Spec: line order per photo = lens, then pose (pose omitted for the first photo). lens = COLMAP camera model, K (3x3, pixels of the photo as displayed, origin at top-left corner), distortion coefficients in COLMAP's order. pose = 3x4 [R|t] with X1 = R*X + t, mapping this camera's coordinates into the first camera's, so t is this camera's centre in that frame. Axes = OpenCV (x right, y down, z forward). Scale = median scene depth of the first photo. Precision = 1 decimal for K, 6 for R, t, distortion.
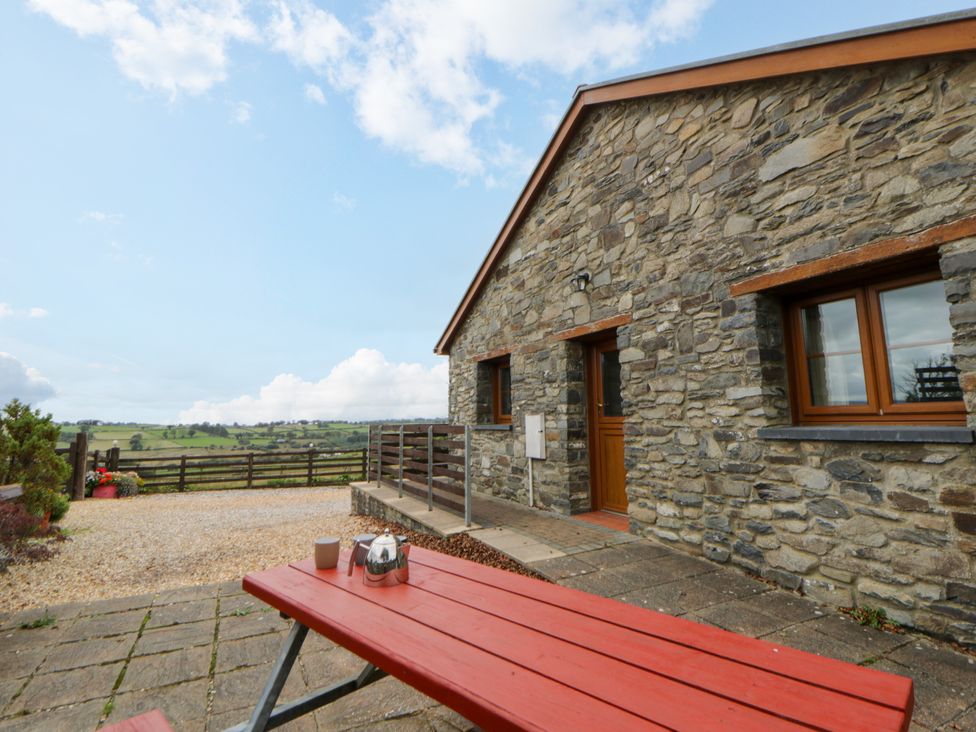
lens RADIAL K [[504.3, 0, 512.6], [0, 504.3, 345.3], [0, 0, 1]] dist [0.002961, -0.012687]
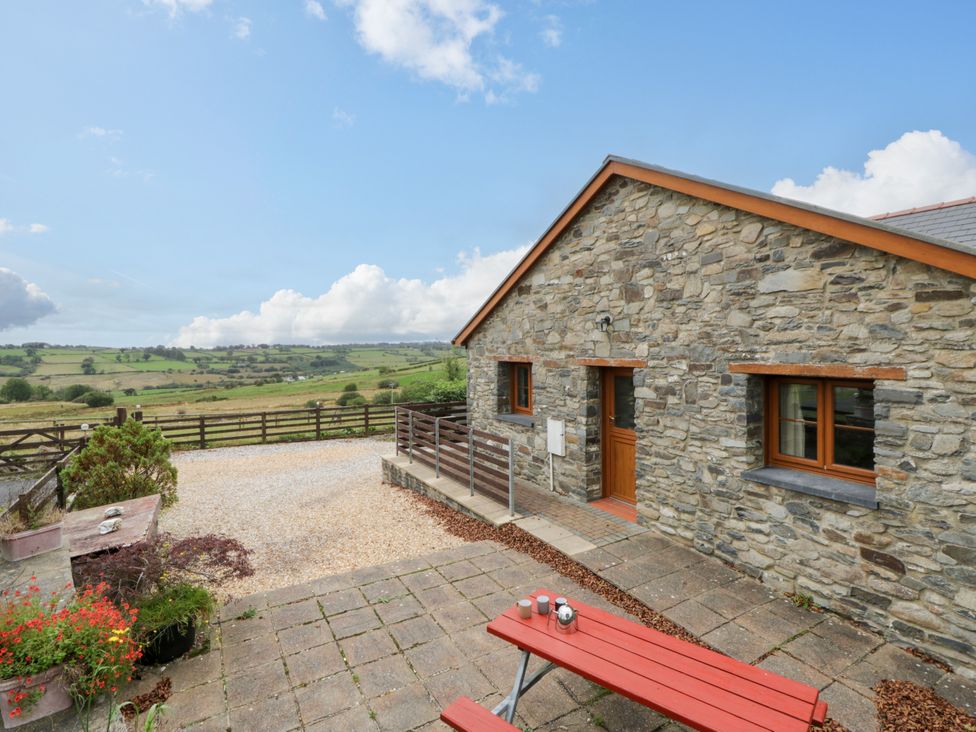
lens RADIAL K [[511.4, 0, 504.1], [0, 511.4, 348.0], [0, 0, 1]] dist [0.004757, -0.013767]
pose [[0.998200, 0.006374, 0.059631, -0.230565], [-0.015847, 0.987025, 0.159781, -0.338795], [-0.057839, -0.160438, 0.985350, -0.281691]]
